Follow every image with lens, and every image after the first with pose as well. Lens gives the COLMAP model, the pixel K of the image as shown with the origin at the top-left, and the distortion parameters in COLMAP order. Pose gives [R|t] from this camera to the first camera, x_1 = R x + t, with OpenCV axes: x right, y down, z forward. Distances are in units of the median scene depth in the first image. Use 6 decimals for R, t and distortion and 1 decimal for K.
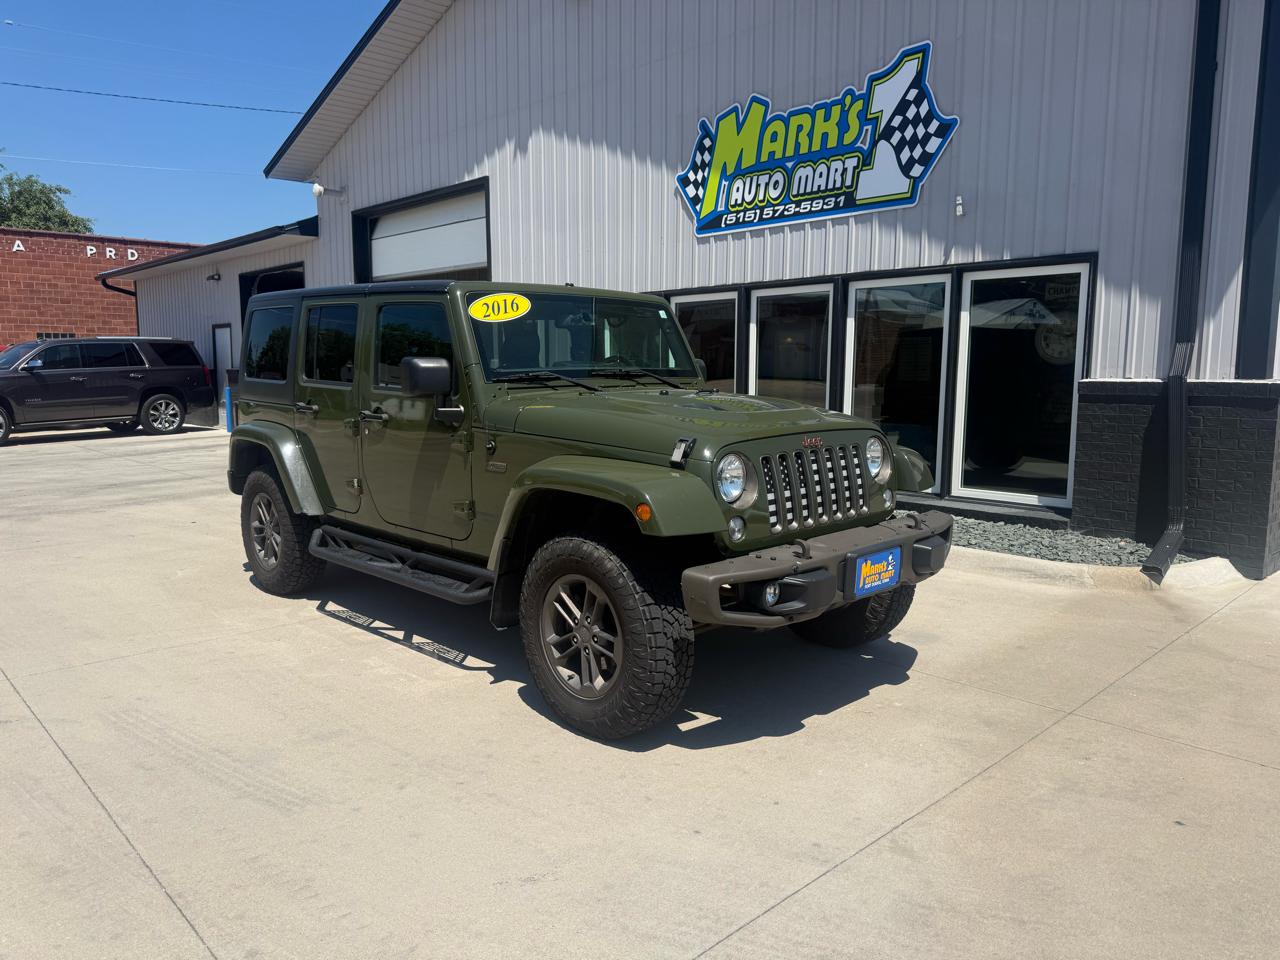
lens RADIAL K [[895.2, 0, 629.2], [0, 895.2, 495.3], [0, 0, 1]] dist [0.013768, -0.030537]
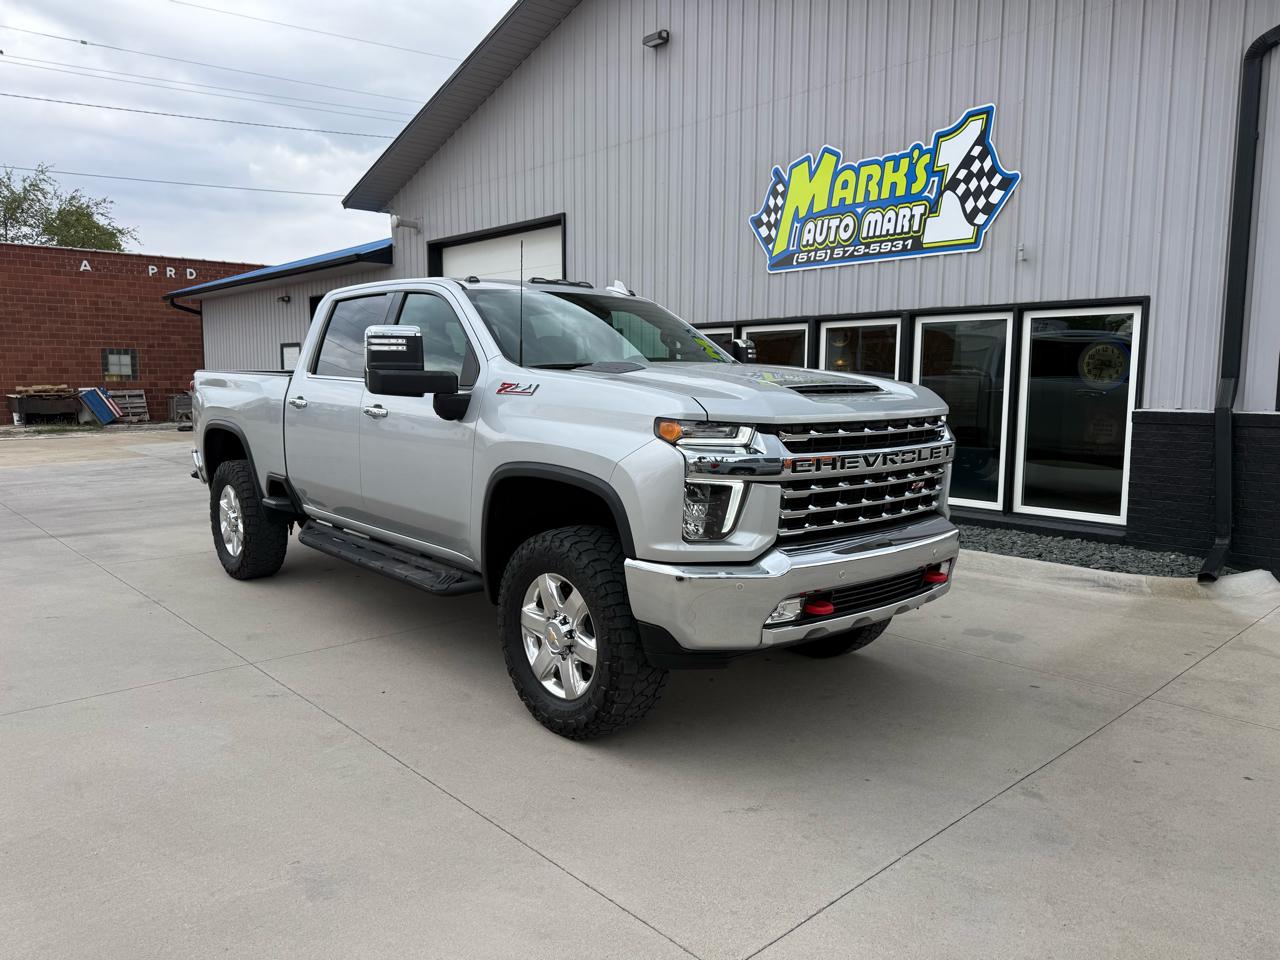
lens RADIAL K [[895.2, 0, 623.9], [0, 895.2, 489.2], [0, 0, 1]] dist [0.013768, -0.030537]
pose [[0.999722, 0.005221, -0.022977, -0.086554], [-0.005634, 0.999823, -0.017939, -0.005206], [0.022879, 0.018063, 0.999575, -0.104424]]
